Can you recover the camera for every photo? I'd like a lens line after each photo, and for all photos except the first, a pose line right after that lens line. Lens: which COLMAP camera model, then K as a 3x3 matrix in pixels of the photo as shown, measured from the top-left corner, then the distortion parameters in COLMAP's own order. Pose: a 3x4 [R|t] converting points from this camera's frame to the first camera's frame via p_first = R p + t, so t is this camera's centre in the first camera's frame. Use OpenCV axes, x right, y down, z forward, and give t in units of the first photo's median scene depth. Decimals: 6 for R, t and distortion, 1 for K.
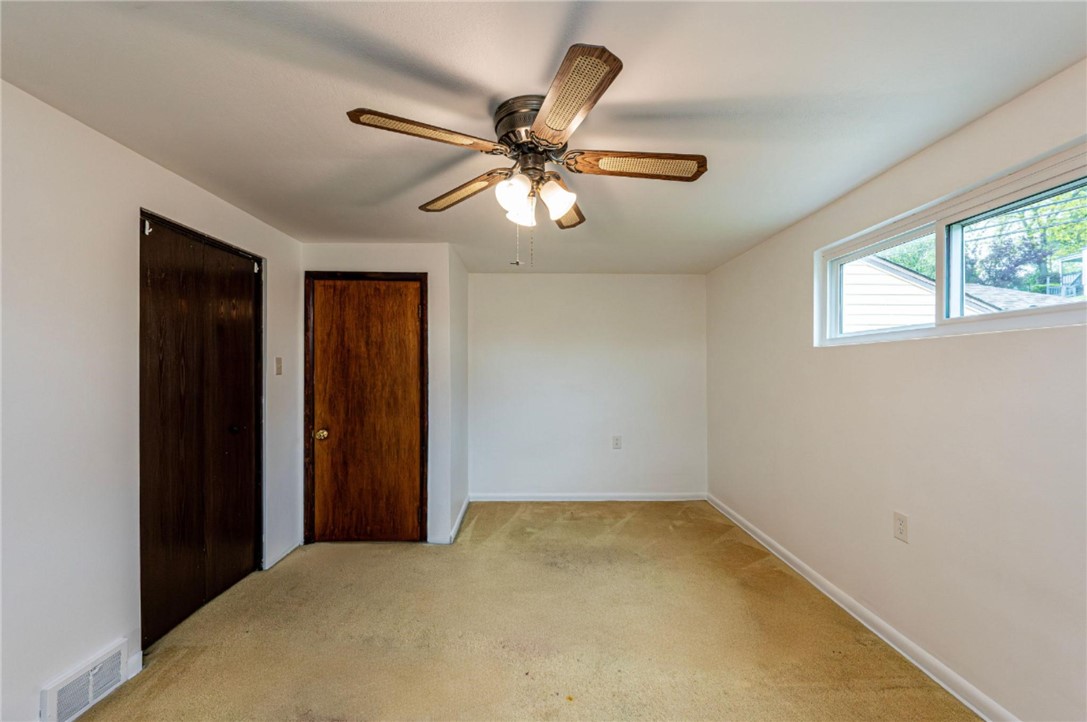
lens RADIAL K [[438.0, 0, 539.5], [0, 438.0, 355.6], [0, 0, 1]] dist [-0.000591, 0.000012]
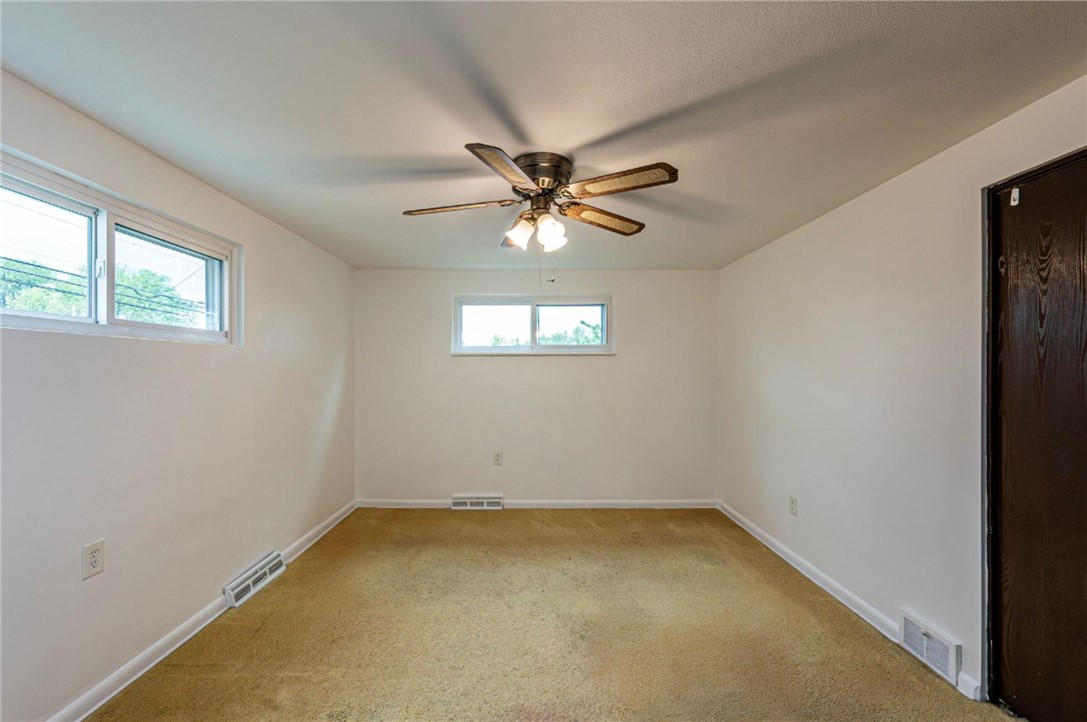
lens RADIAL K [[442.4, 0, 537.4], [0, 442.4, 361.0], [0, 0, 1]] dist [0.011484, -0.000085]
pose [[-0.999992, 0.002435, -0.003310, -0.014174], [0.002605, 0.998629, -0.052281, 0.066876], [0.003179, -0.052289, -0.998627, 1.964026]]
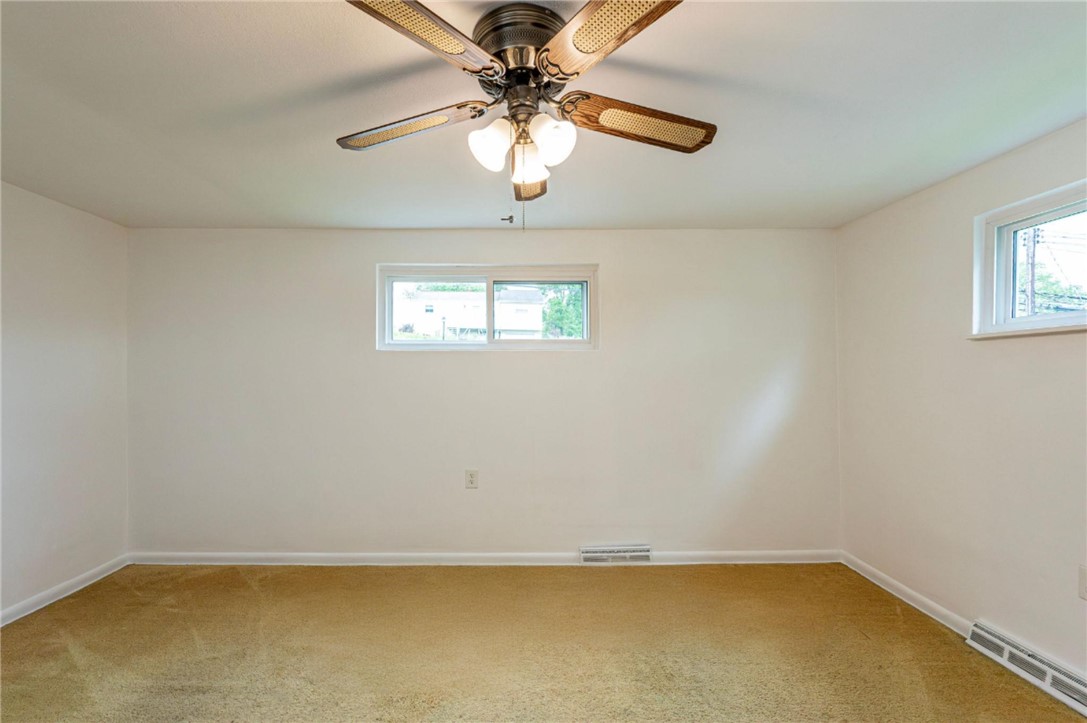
lens RADIAL K [[454.3, 0, 540.9], [0, 454.3, 366.7], [0, 0, 1]] dist [-0.000708, 0.000034]
pose [[-0.030134, 0.012637, 0.999466, -0.729008], [-0.033548, 0.999344, -0.013647, 0.033472], [-0.998983, -0.033941, -0.029690, 0.868741]]
